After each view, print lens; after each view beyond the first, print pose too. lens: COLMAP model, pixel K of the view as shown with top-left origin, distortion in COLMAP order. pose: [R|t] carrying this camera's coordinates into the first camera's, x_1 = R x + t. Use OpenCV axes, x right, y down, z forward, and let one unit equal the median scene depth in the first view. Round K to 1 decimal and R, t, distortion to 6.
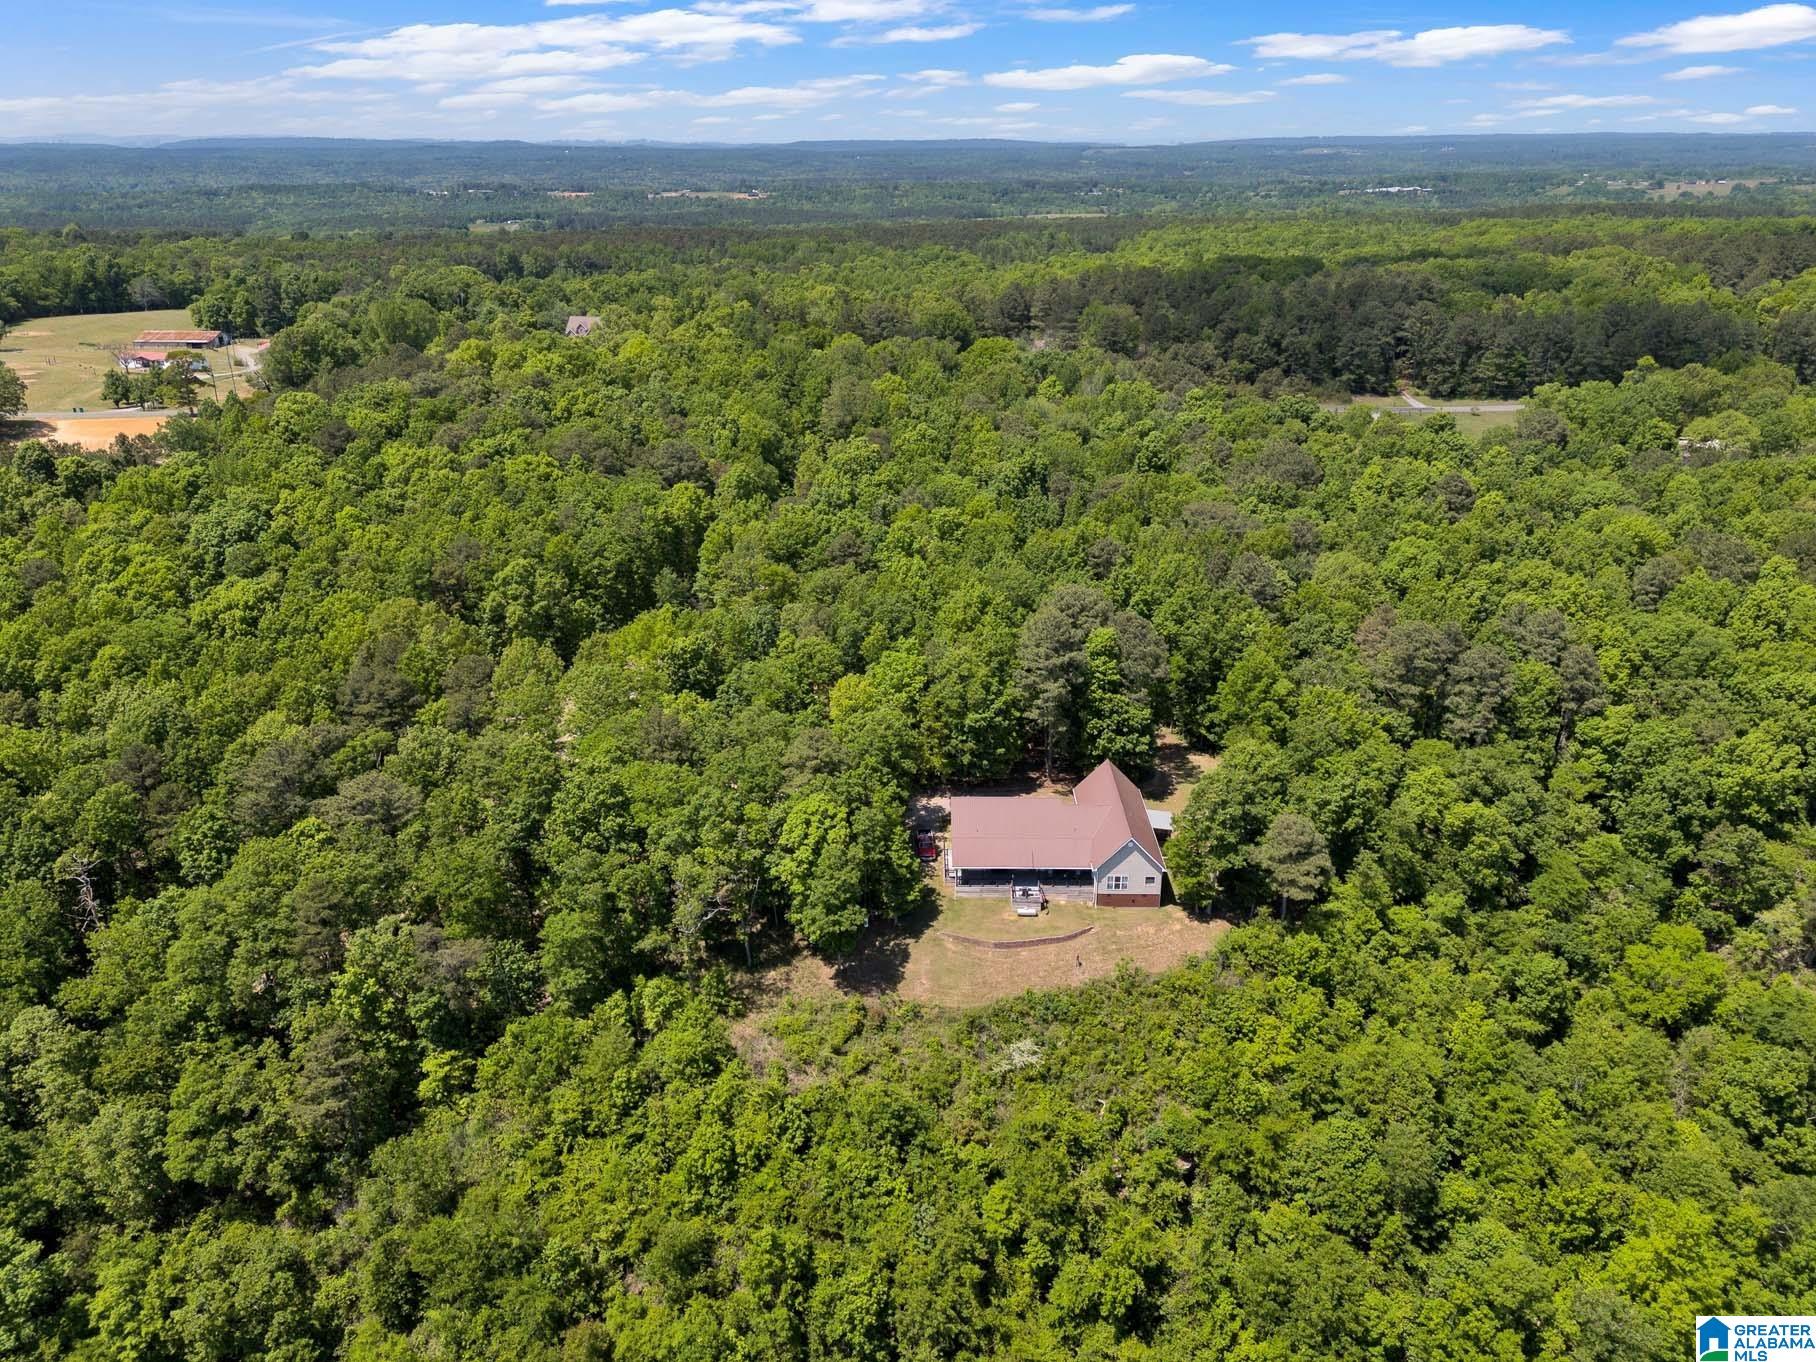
lens RADIAL K [[1334.3, 0, 906.2], [0, 1334.3, 675.4], [0, 0, 1]] dist [0.077175, -0.070946]
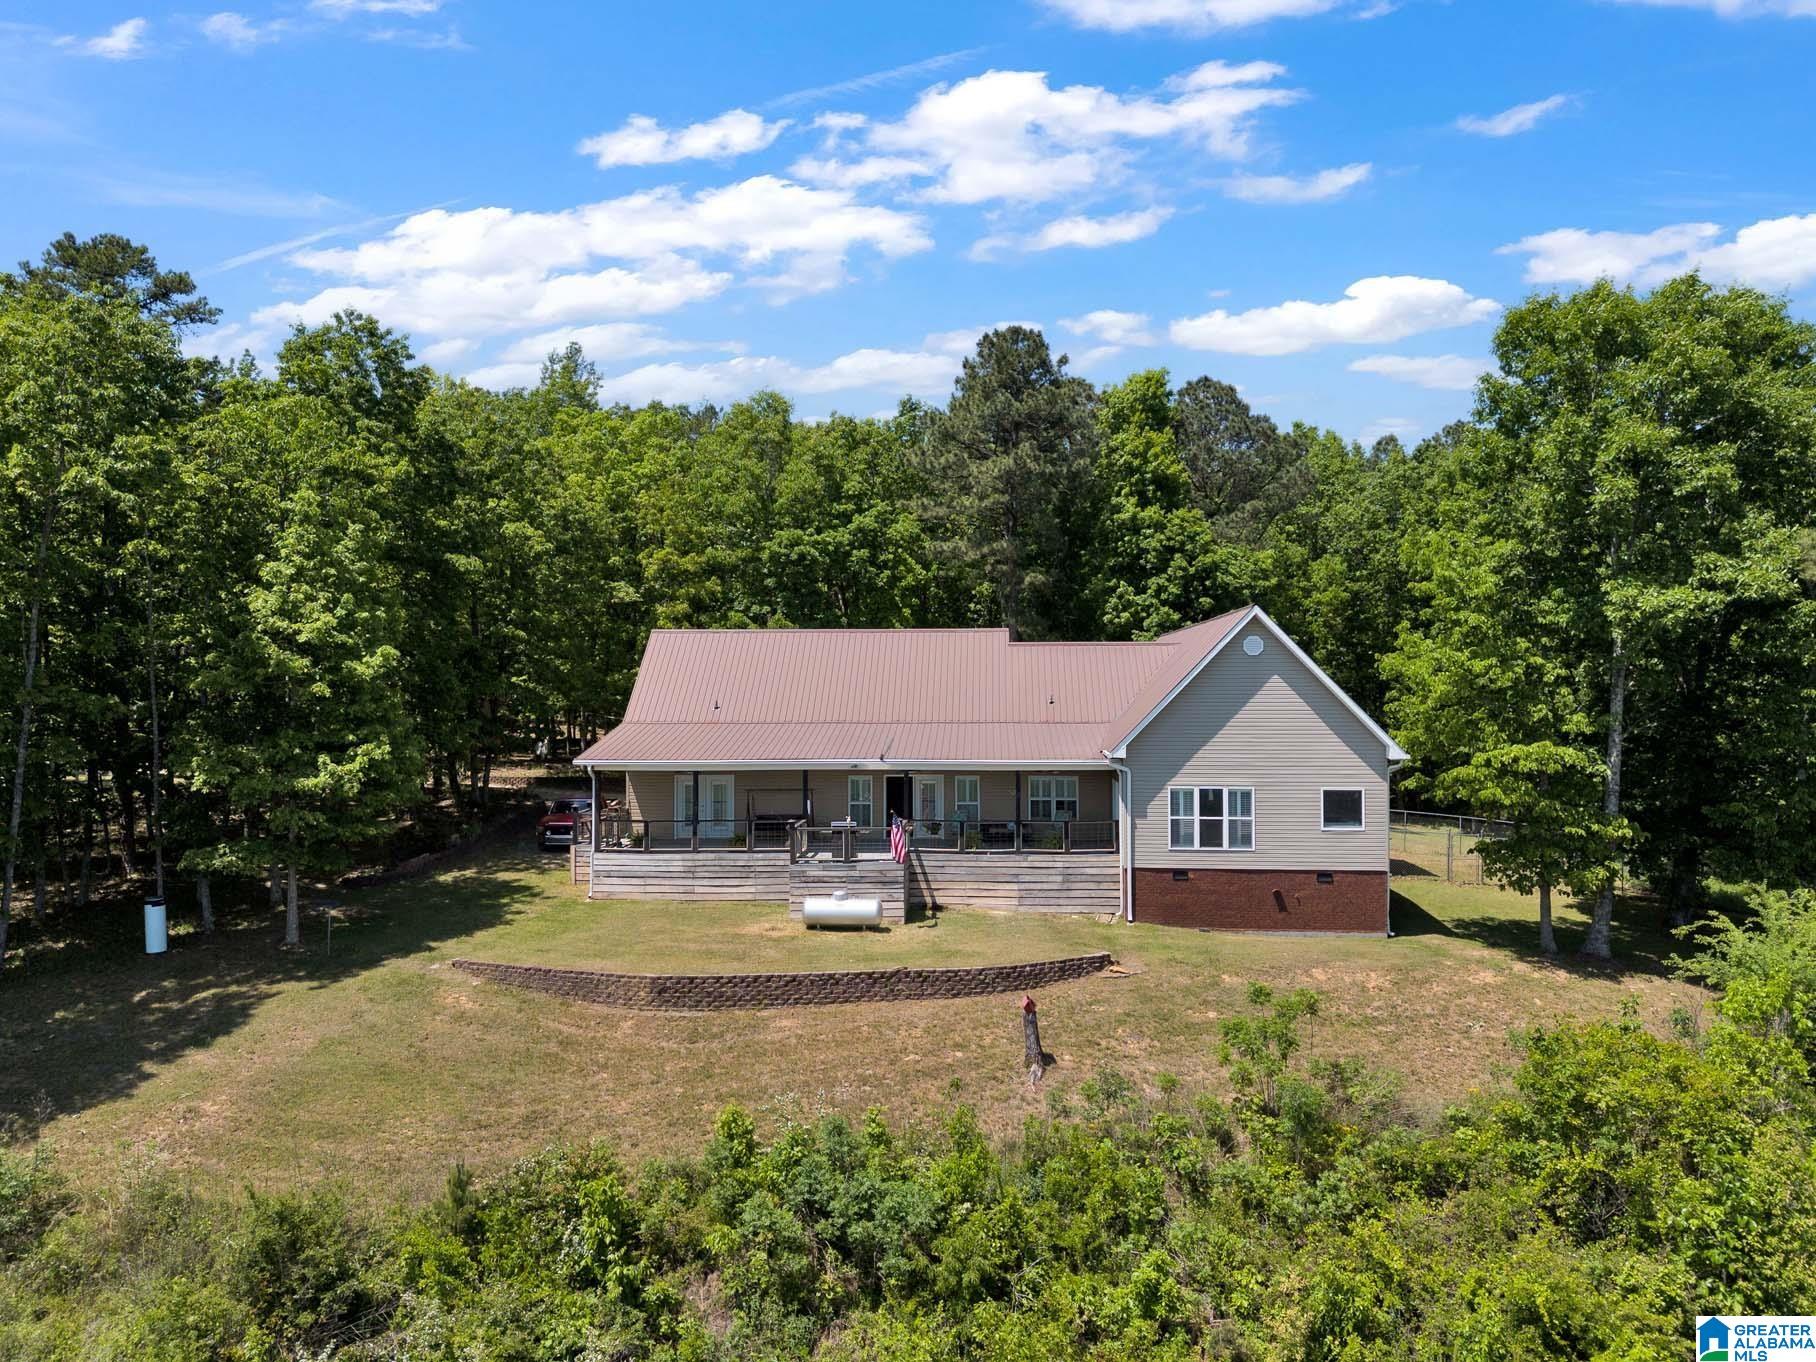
lens RADIAL K [[1334.3, 0, 906.2], [0, 1334.3, 675.4], [0, 0, 1]] dist [0.077175, -0.070946]
pose [[0.998661, -0.000821, -0.051729, 0.110257], [-0.019320, 0.921620, -0.387612, 0.222931], [0.047992, 0.388092, 0.920370, 0.732888]]
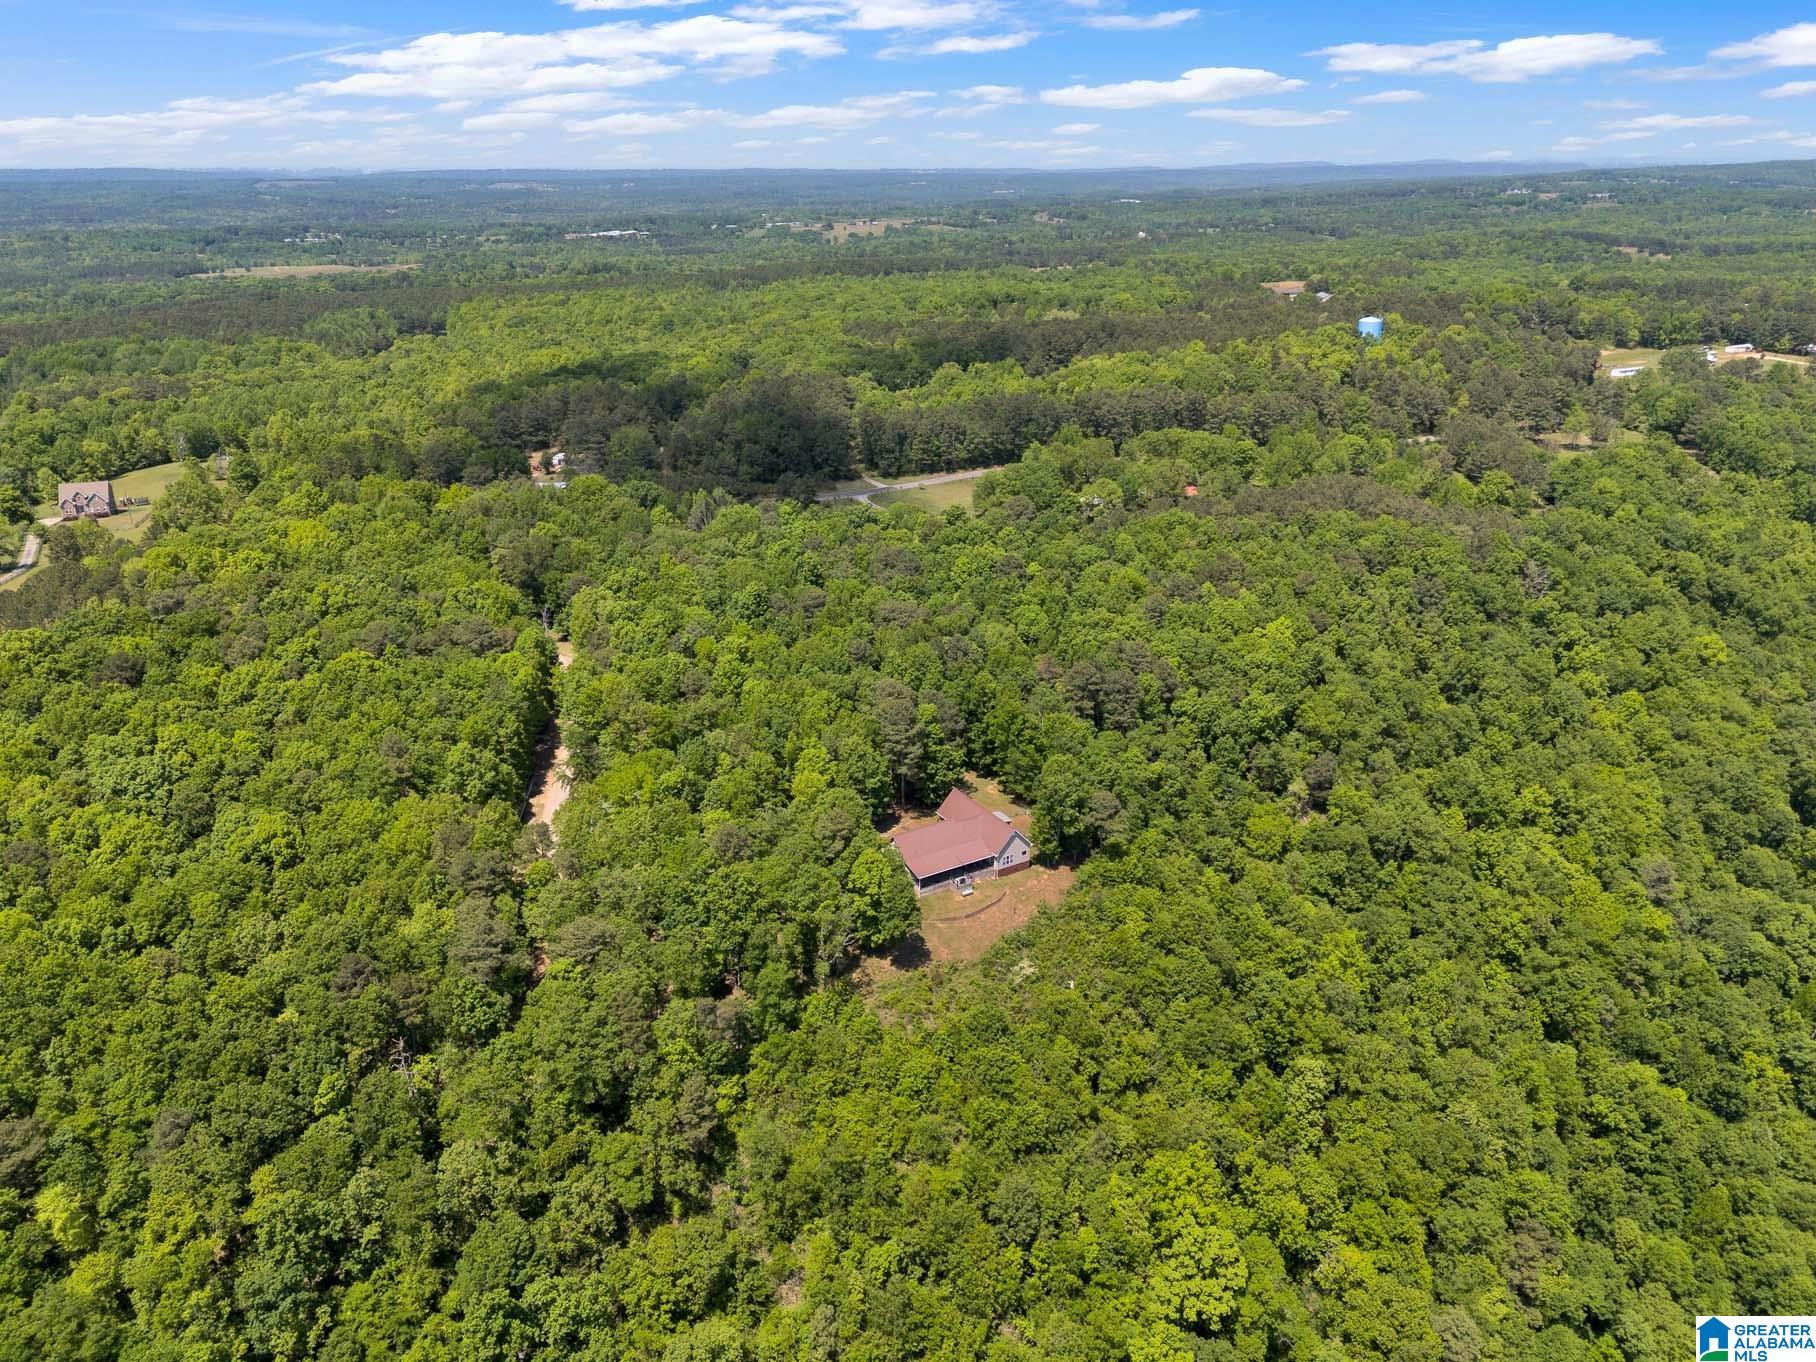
lens RADIAL K [[1332.1, 0, 908.0], [0, 1332.1, 681.0], [0, 0, 1]] dist [0.085802, -0.079044]
pose [[0.849356, -0.193151, 0.491210, -0.669385], [0.200134, 0.978996, 0.038901, -0.138177], [-0.488407, 0.065267, 0.870172, -0.339210]]
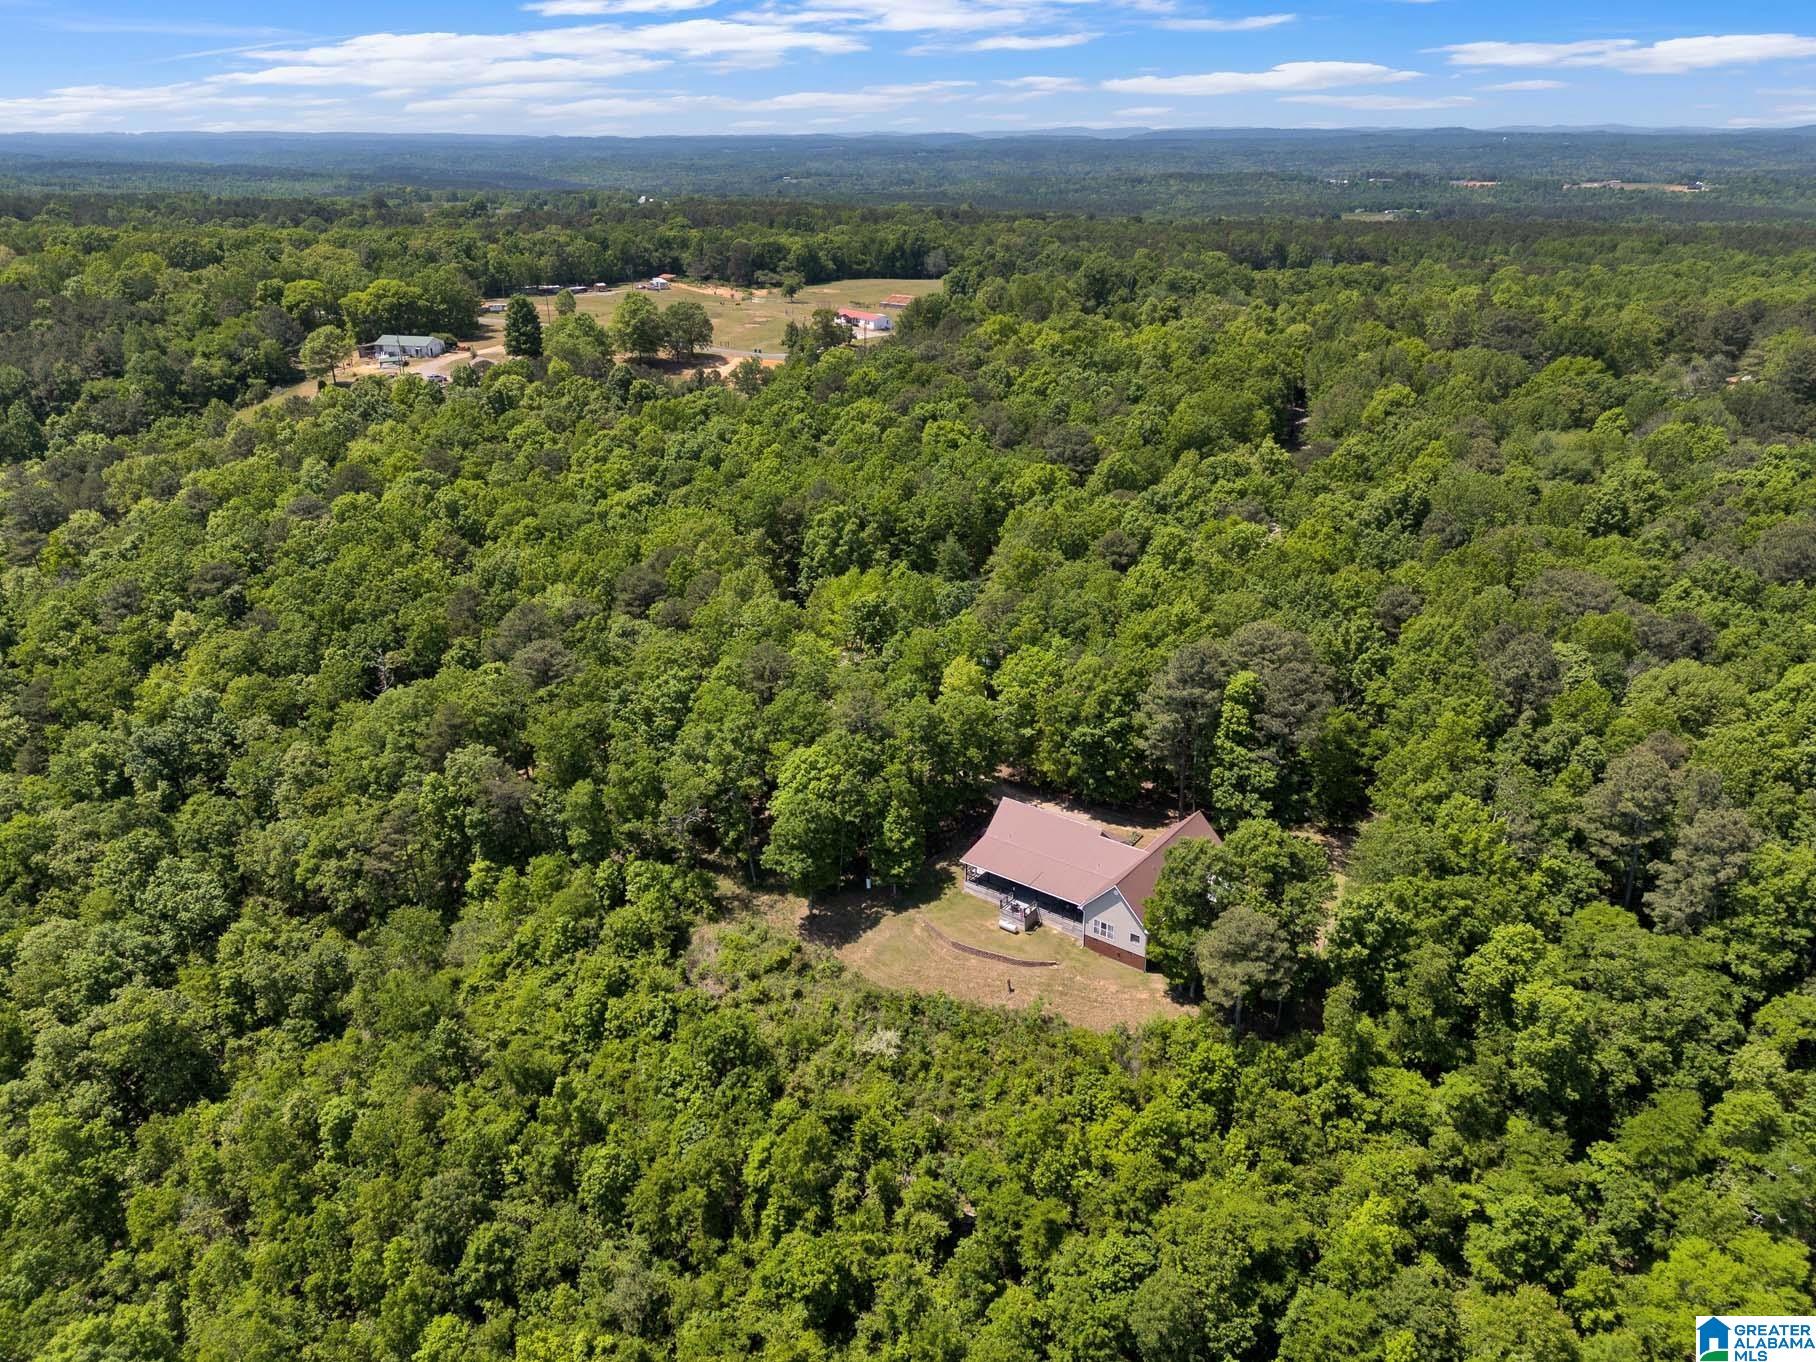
lens RADIAL K [[1340.3, 0, 908.1], [0, 1340.3, 653.0], [0, 0, 1]] dist [0.080640, -0.086282]
pose [[0.808755, 0.215985, -0.547053, 0.504711], [-0.220767, 0.973600, 0.058013, -0.055196], [0.545140, 0.073853, 0.835085, 0.124914]]
